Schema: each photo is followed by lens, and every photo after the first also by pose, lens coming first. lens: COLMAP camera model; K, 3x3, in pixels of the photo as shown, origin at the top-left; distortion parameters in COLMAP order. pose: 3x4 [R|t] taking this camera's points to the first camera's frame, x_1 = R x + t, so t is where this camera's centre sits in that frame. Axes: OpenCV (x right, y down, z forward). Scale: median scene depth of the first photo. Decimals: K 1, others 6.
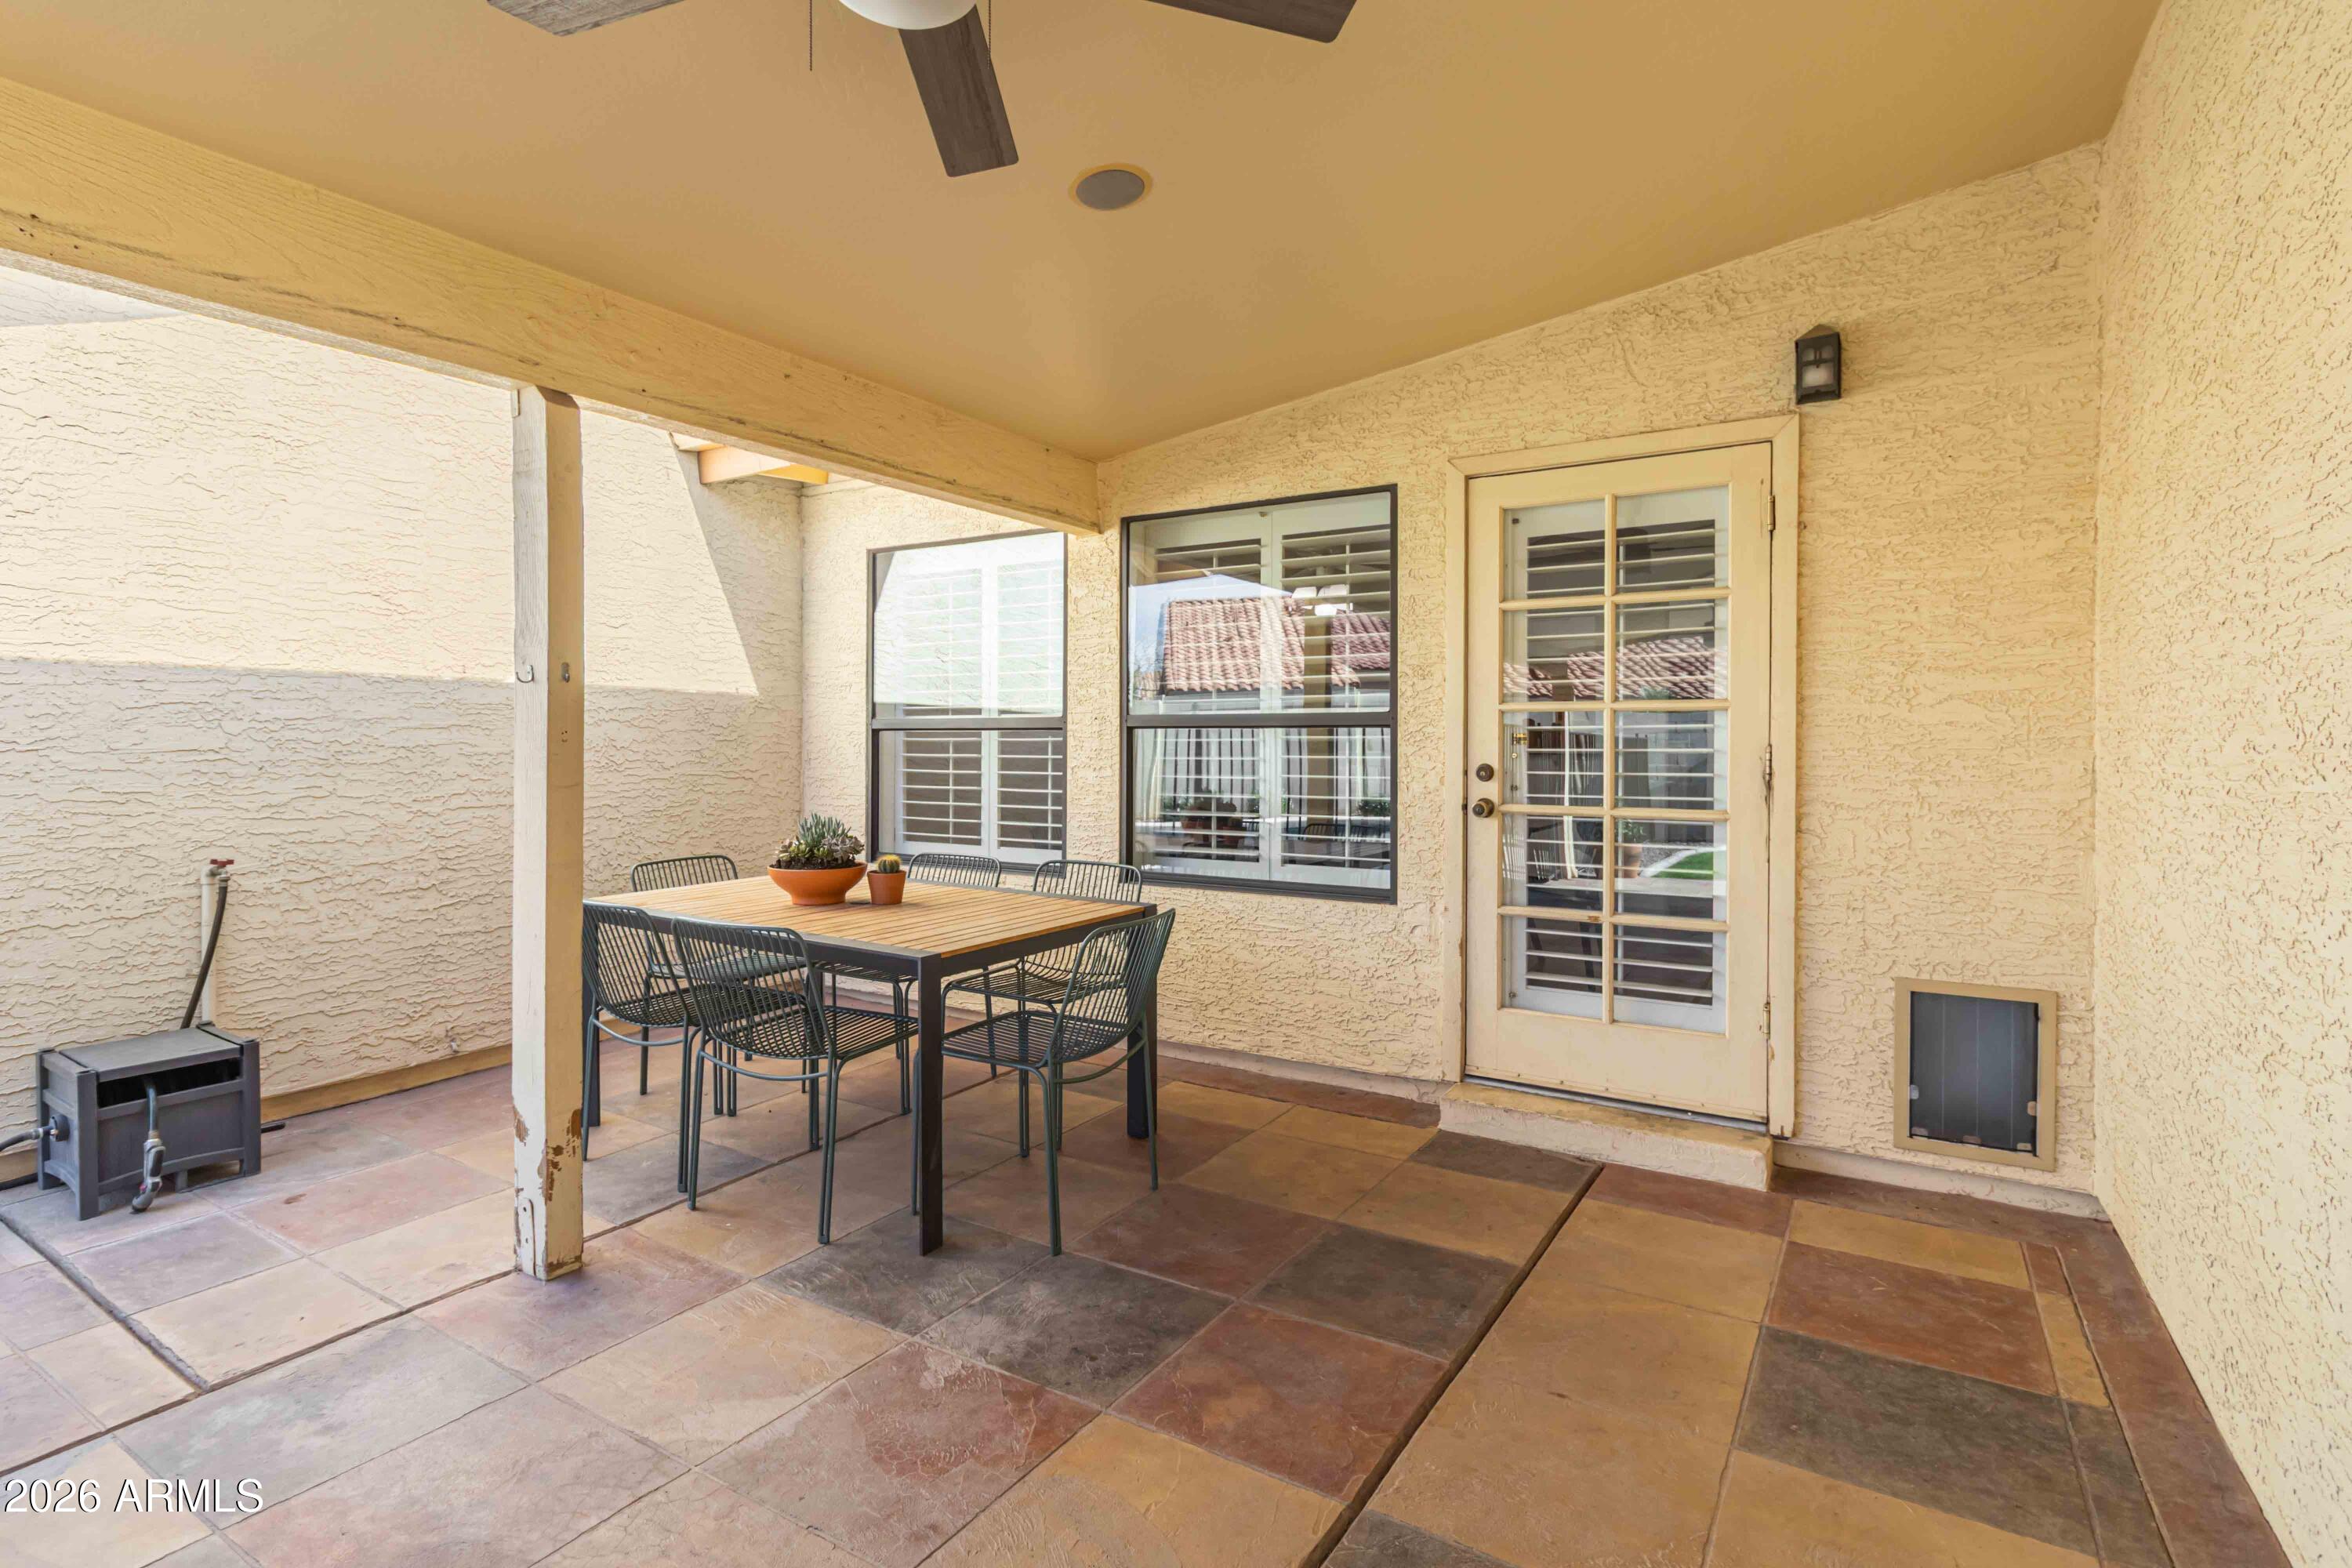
lens RADIAL K [[1115.6, 0, 1183.5], [0, 1115.6, 759.1], [0, 0, 1]] dist [-0.001153, -0.000082]
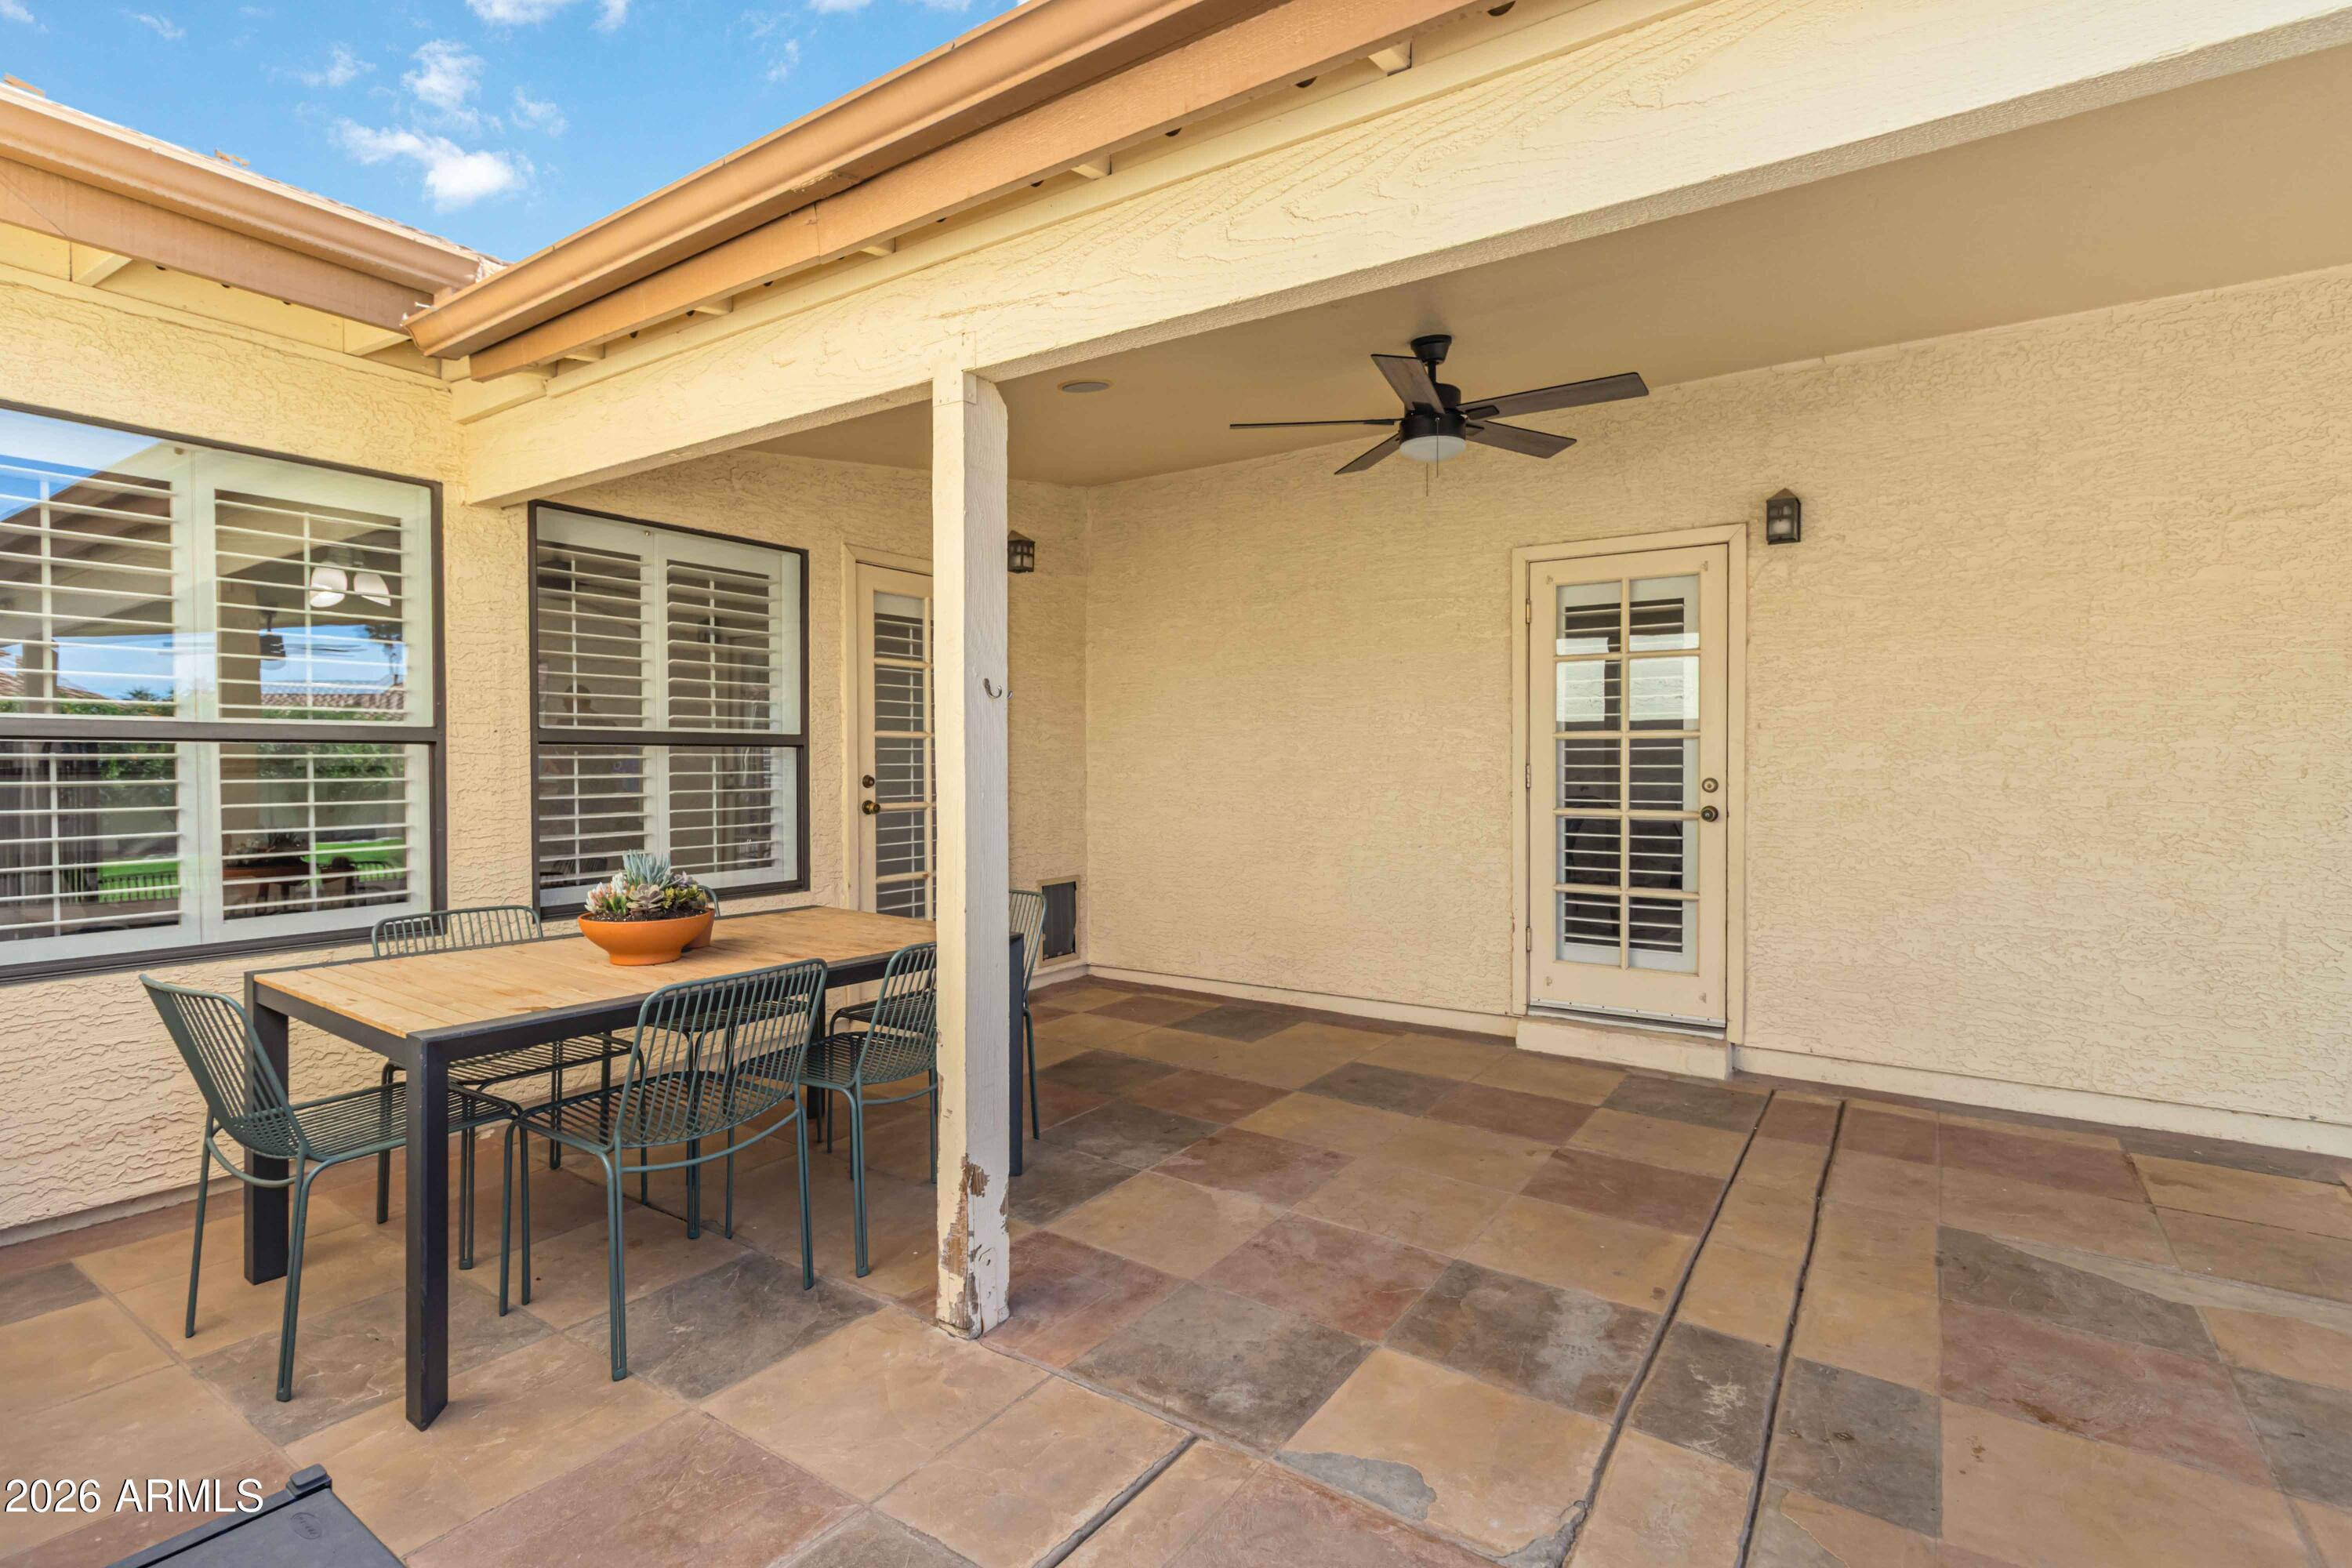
lens RADIAL K [[1115.6, 0, 1177.1], [0, 1115.6, 767.9], [0, 0, 1]] dist [-0.001153, -0.000082]
pose [[0.041494, -0.010725, 0.999081, -1.092774], [0.012623, 0.999868, 0.010209, -0.013751], [-0.999059, 0.012188, 0.041623, 0.575533]]
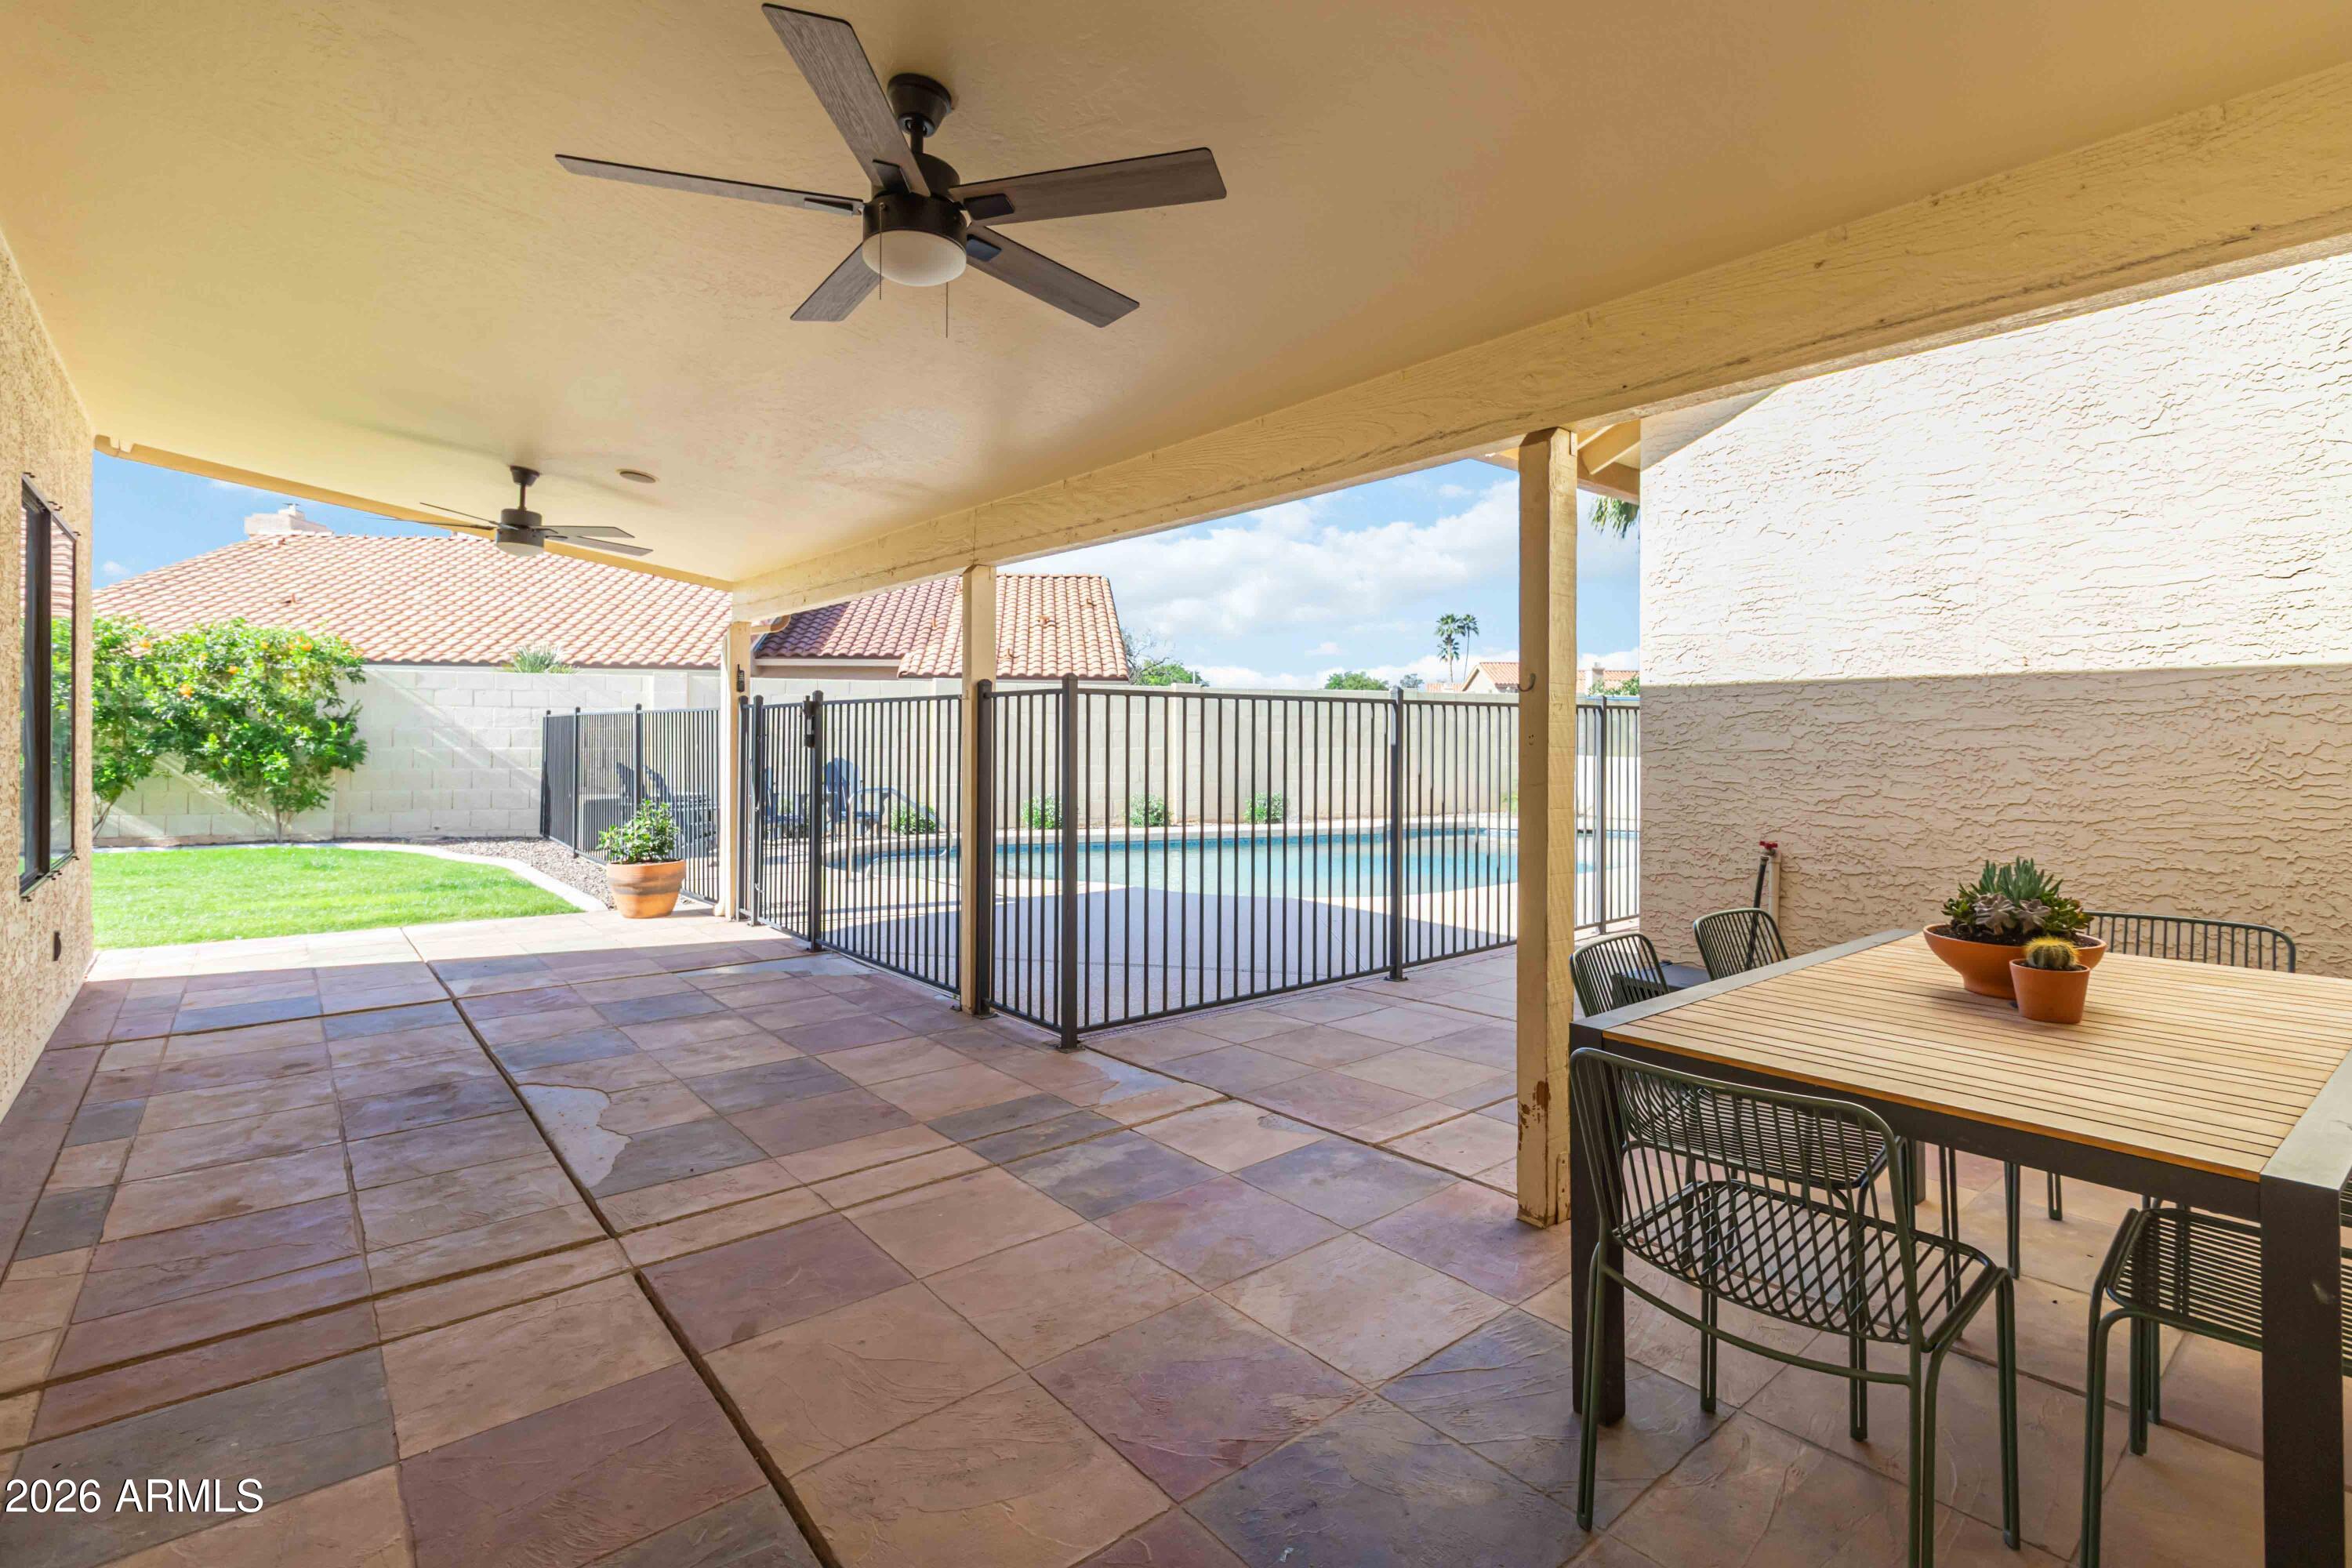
lens RADIAL K [[1115.6, 0, 1177.0], [0, 1115.6, 738.7], [0, 0, 1]] dist [-0.001153, -0.000082]
pose [[-0.321945, -0.000584, -0.946758, 0.440970], [-0.016130, 0.999858, 0.004869, -0.015369], [0.946621, 0.016839, -0.321909, 0.733251]]
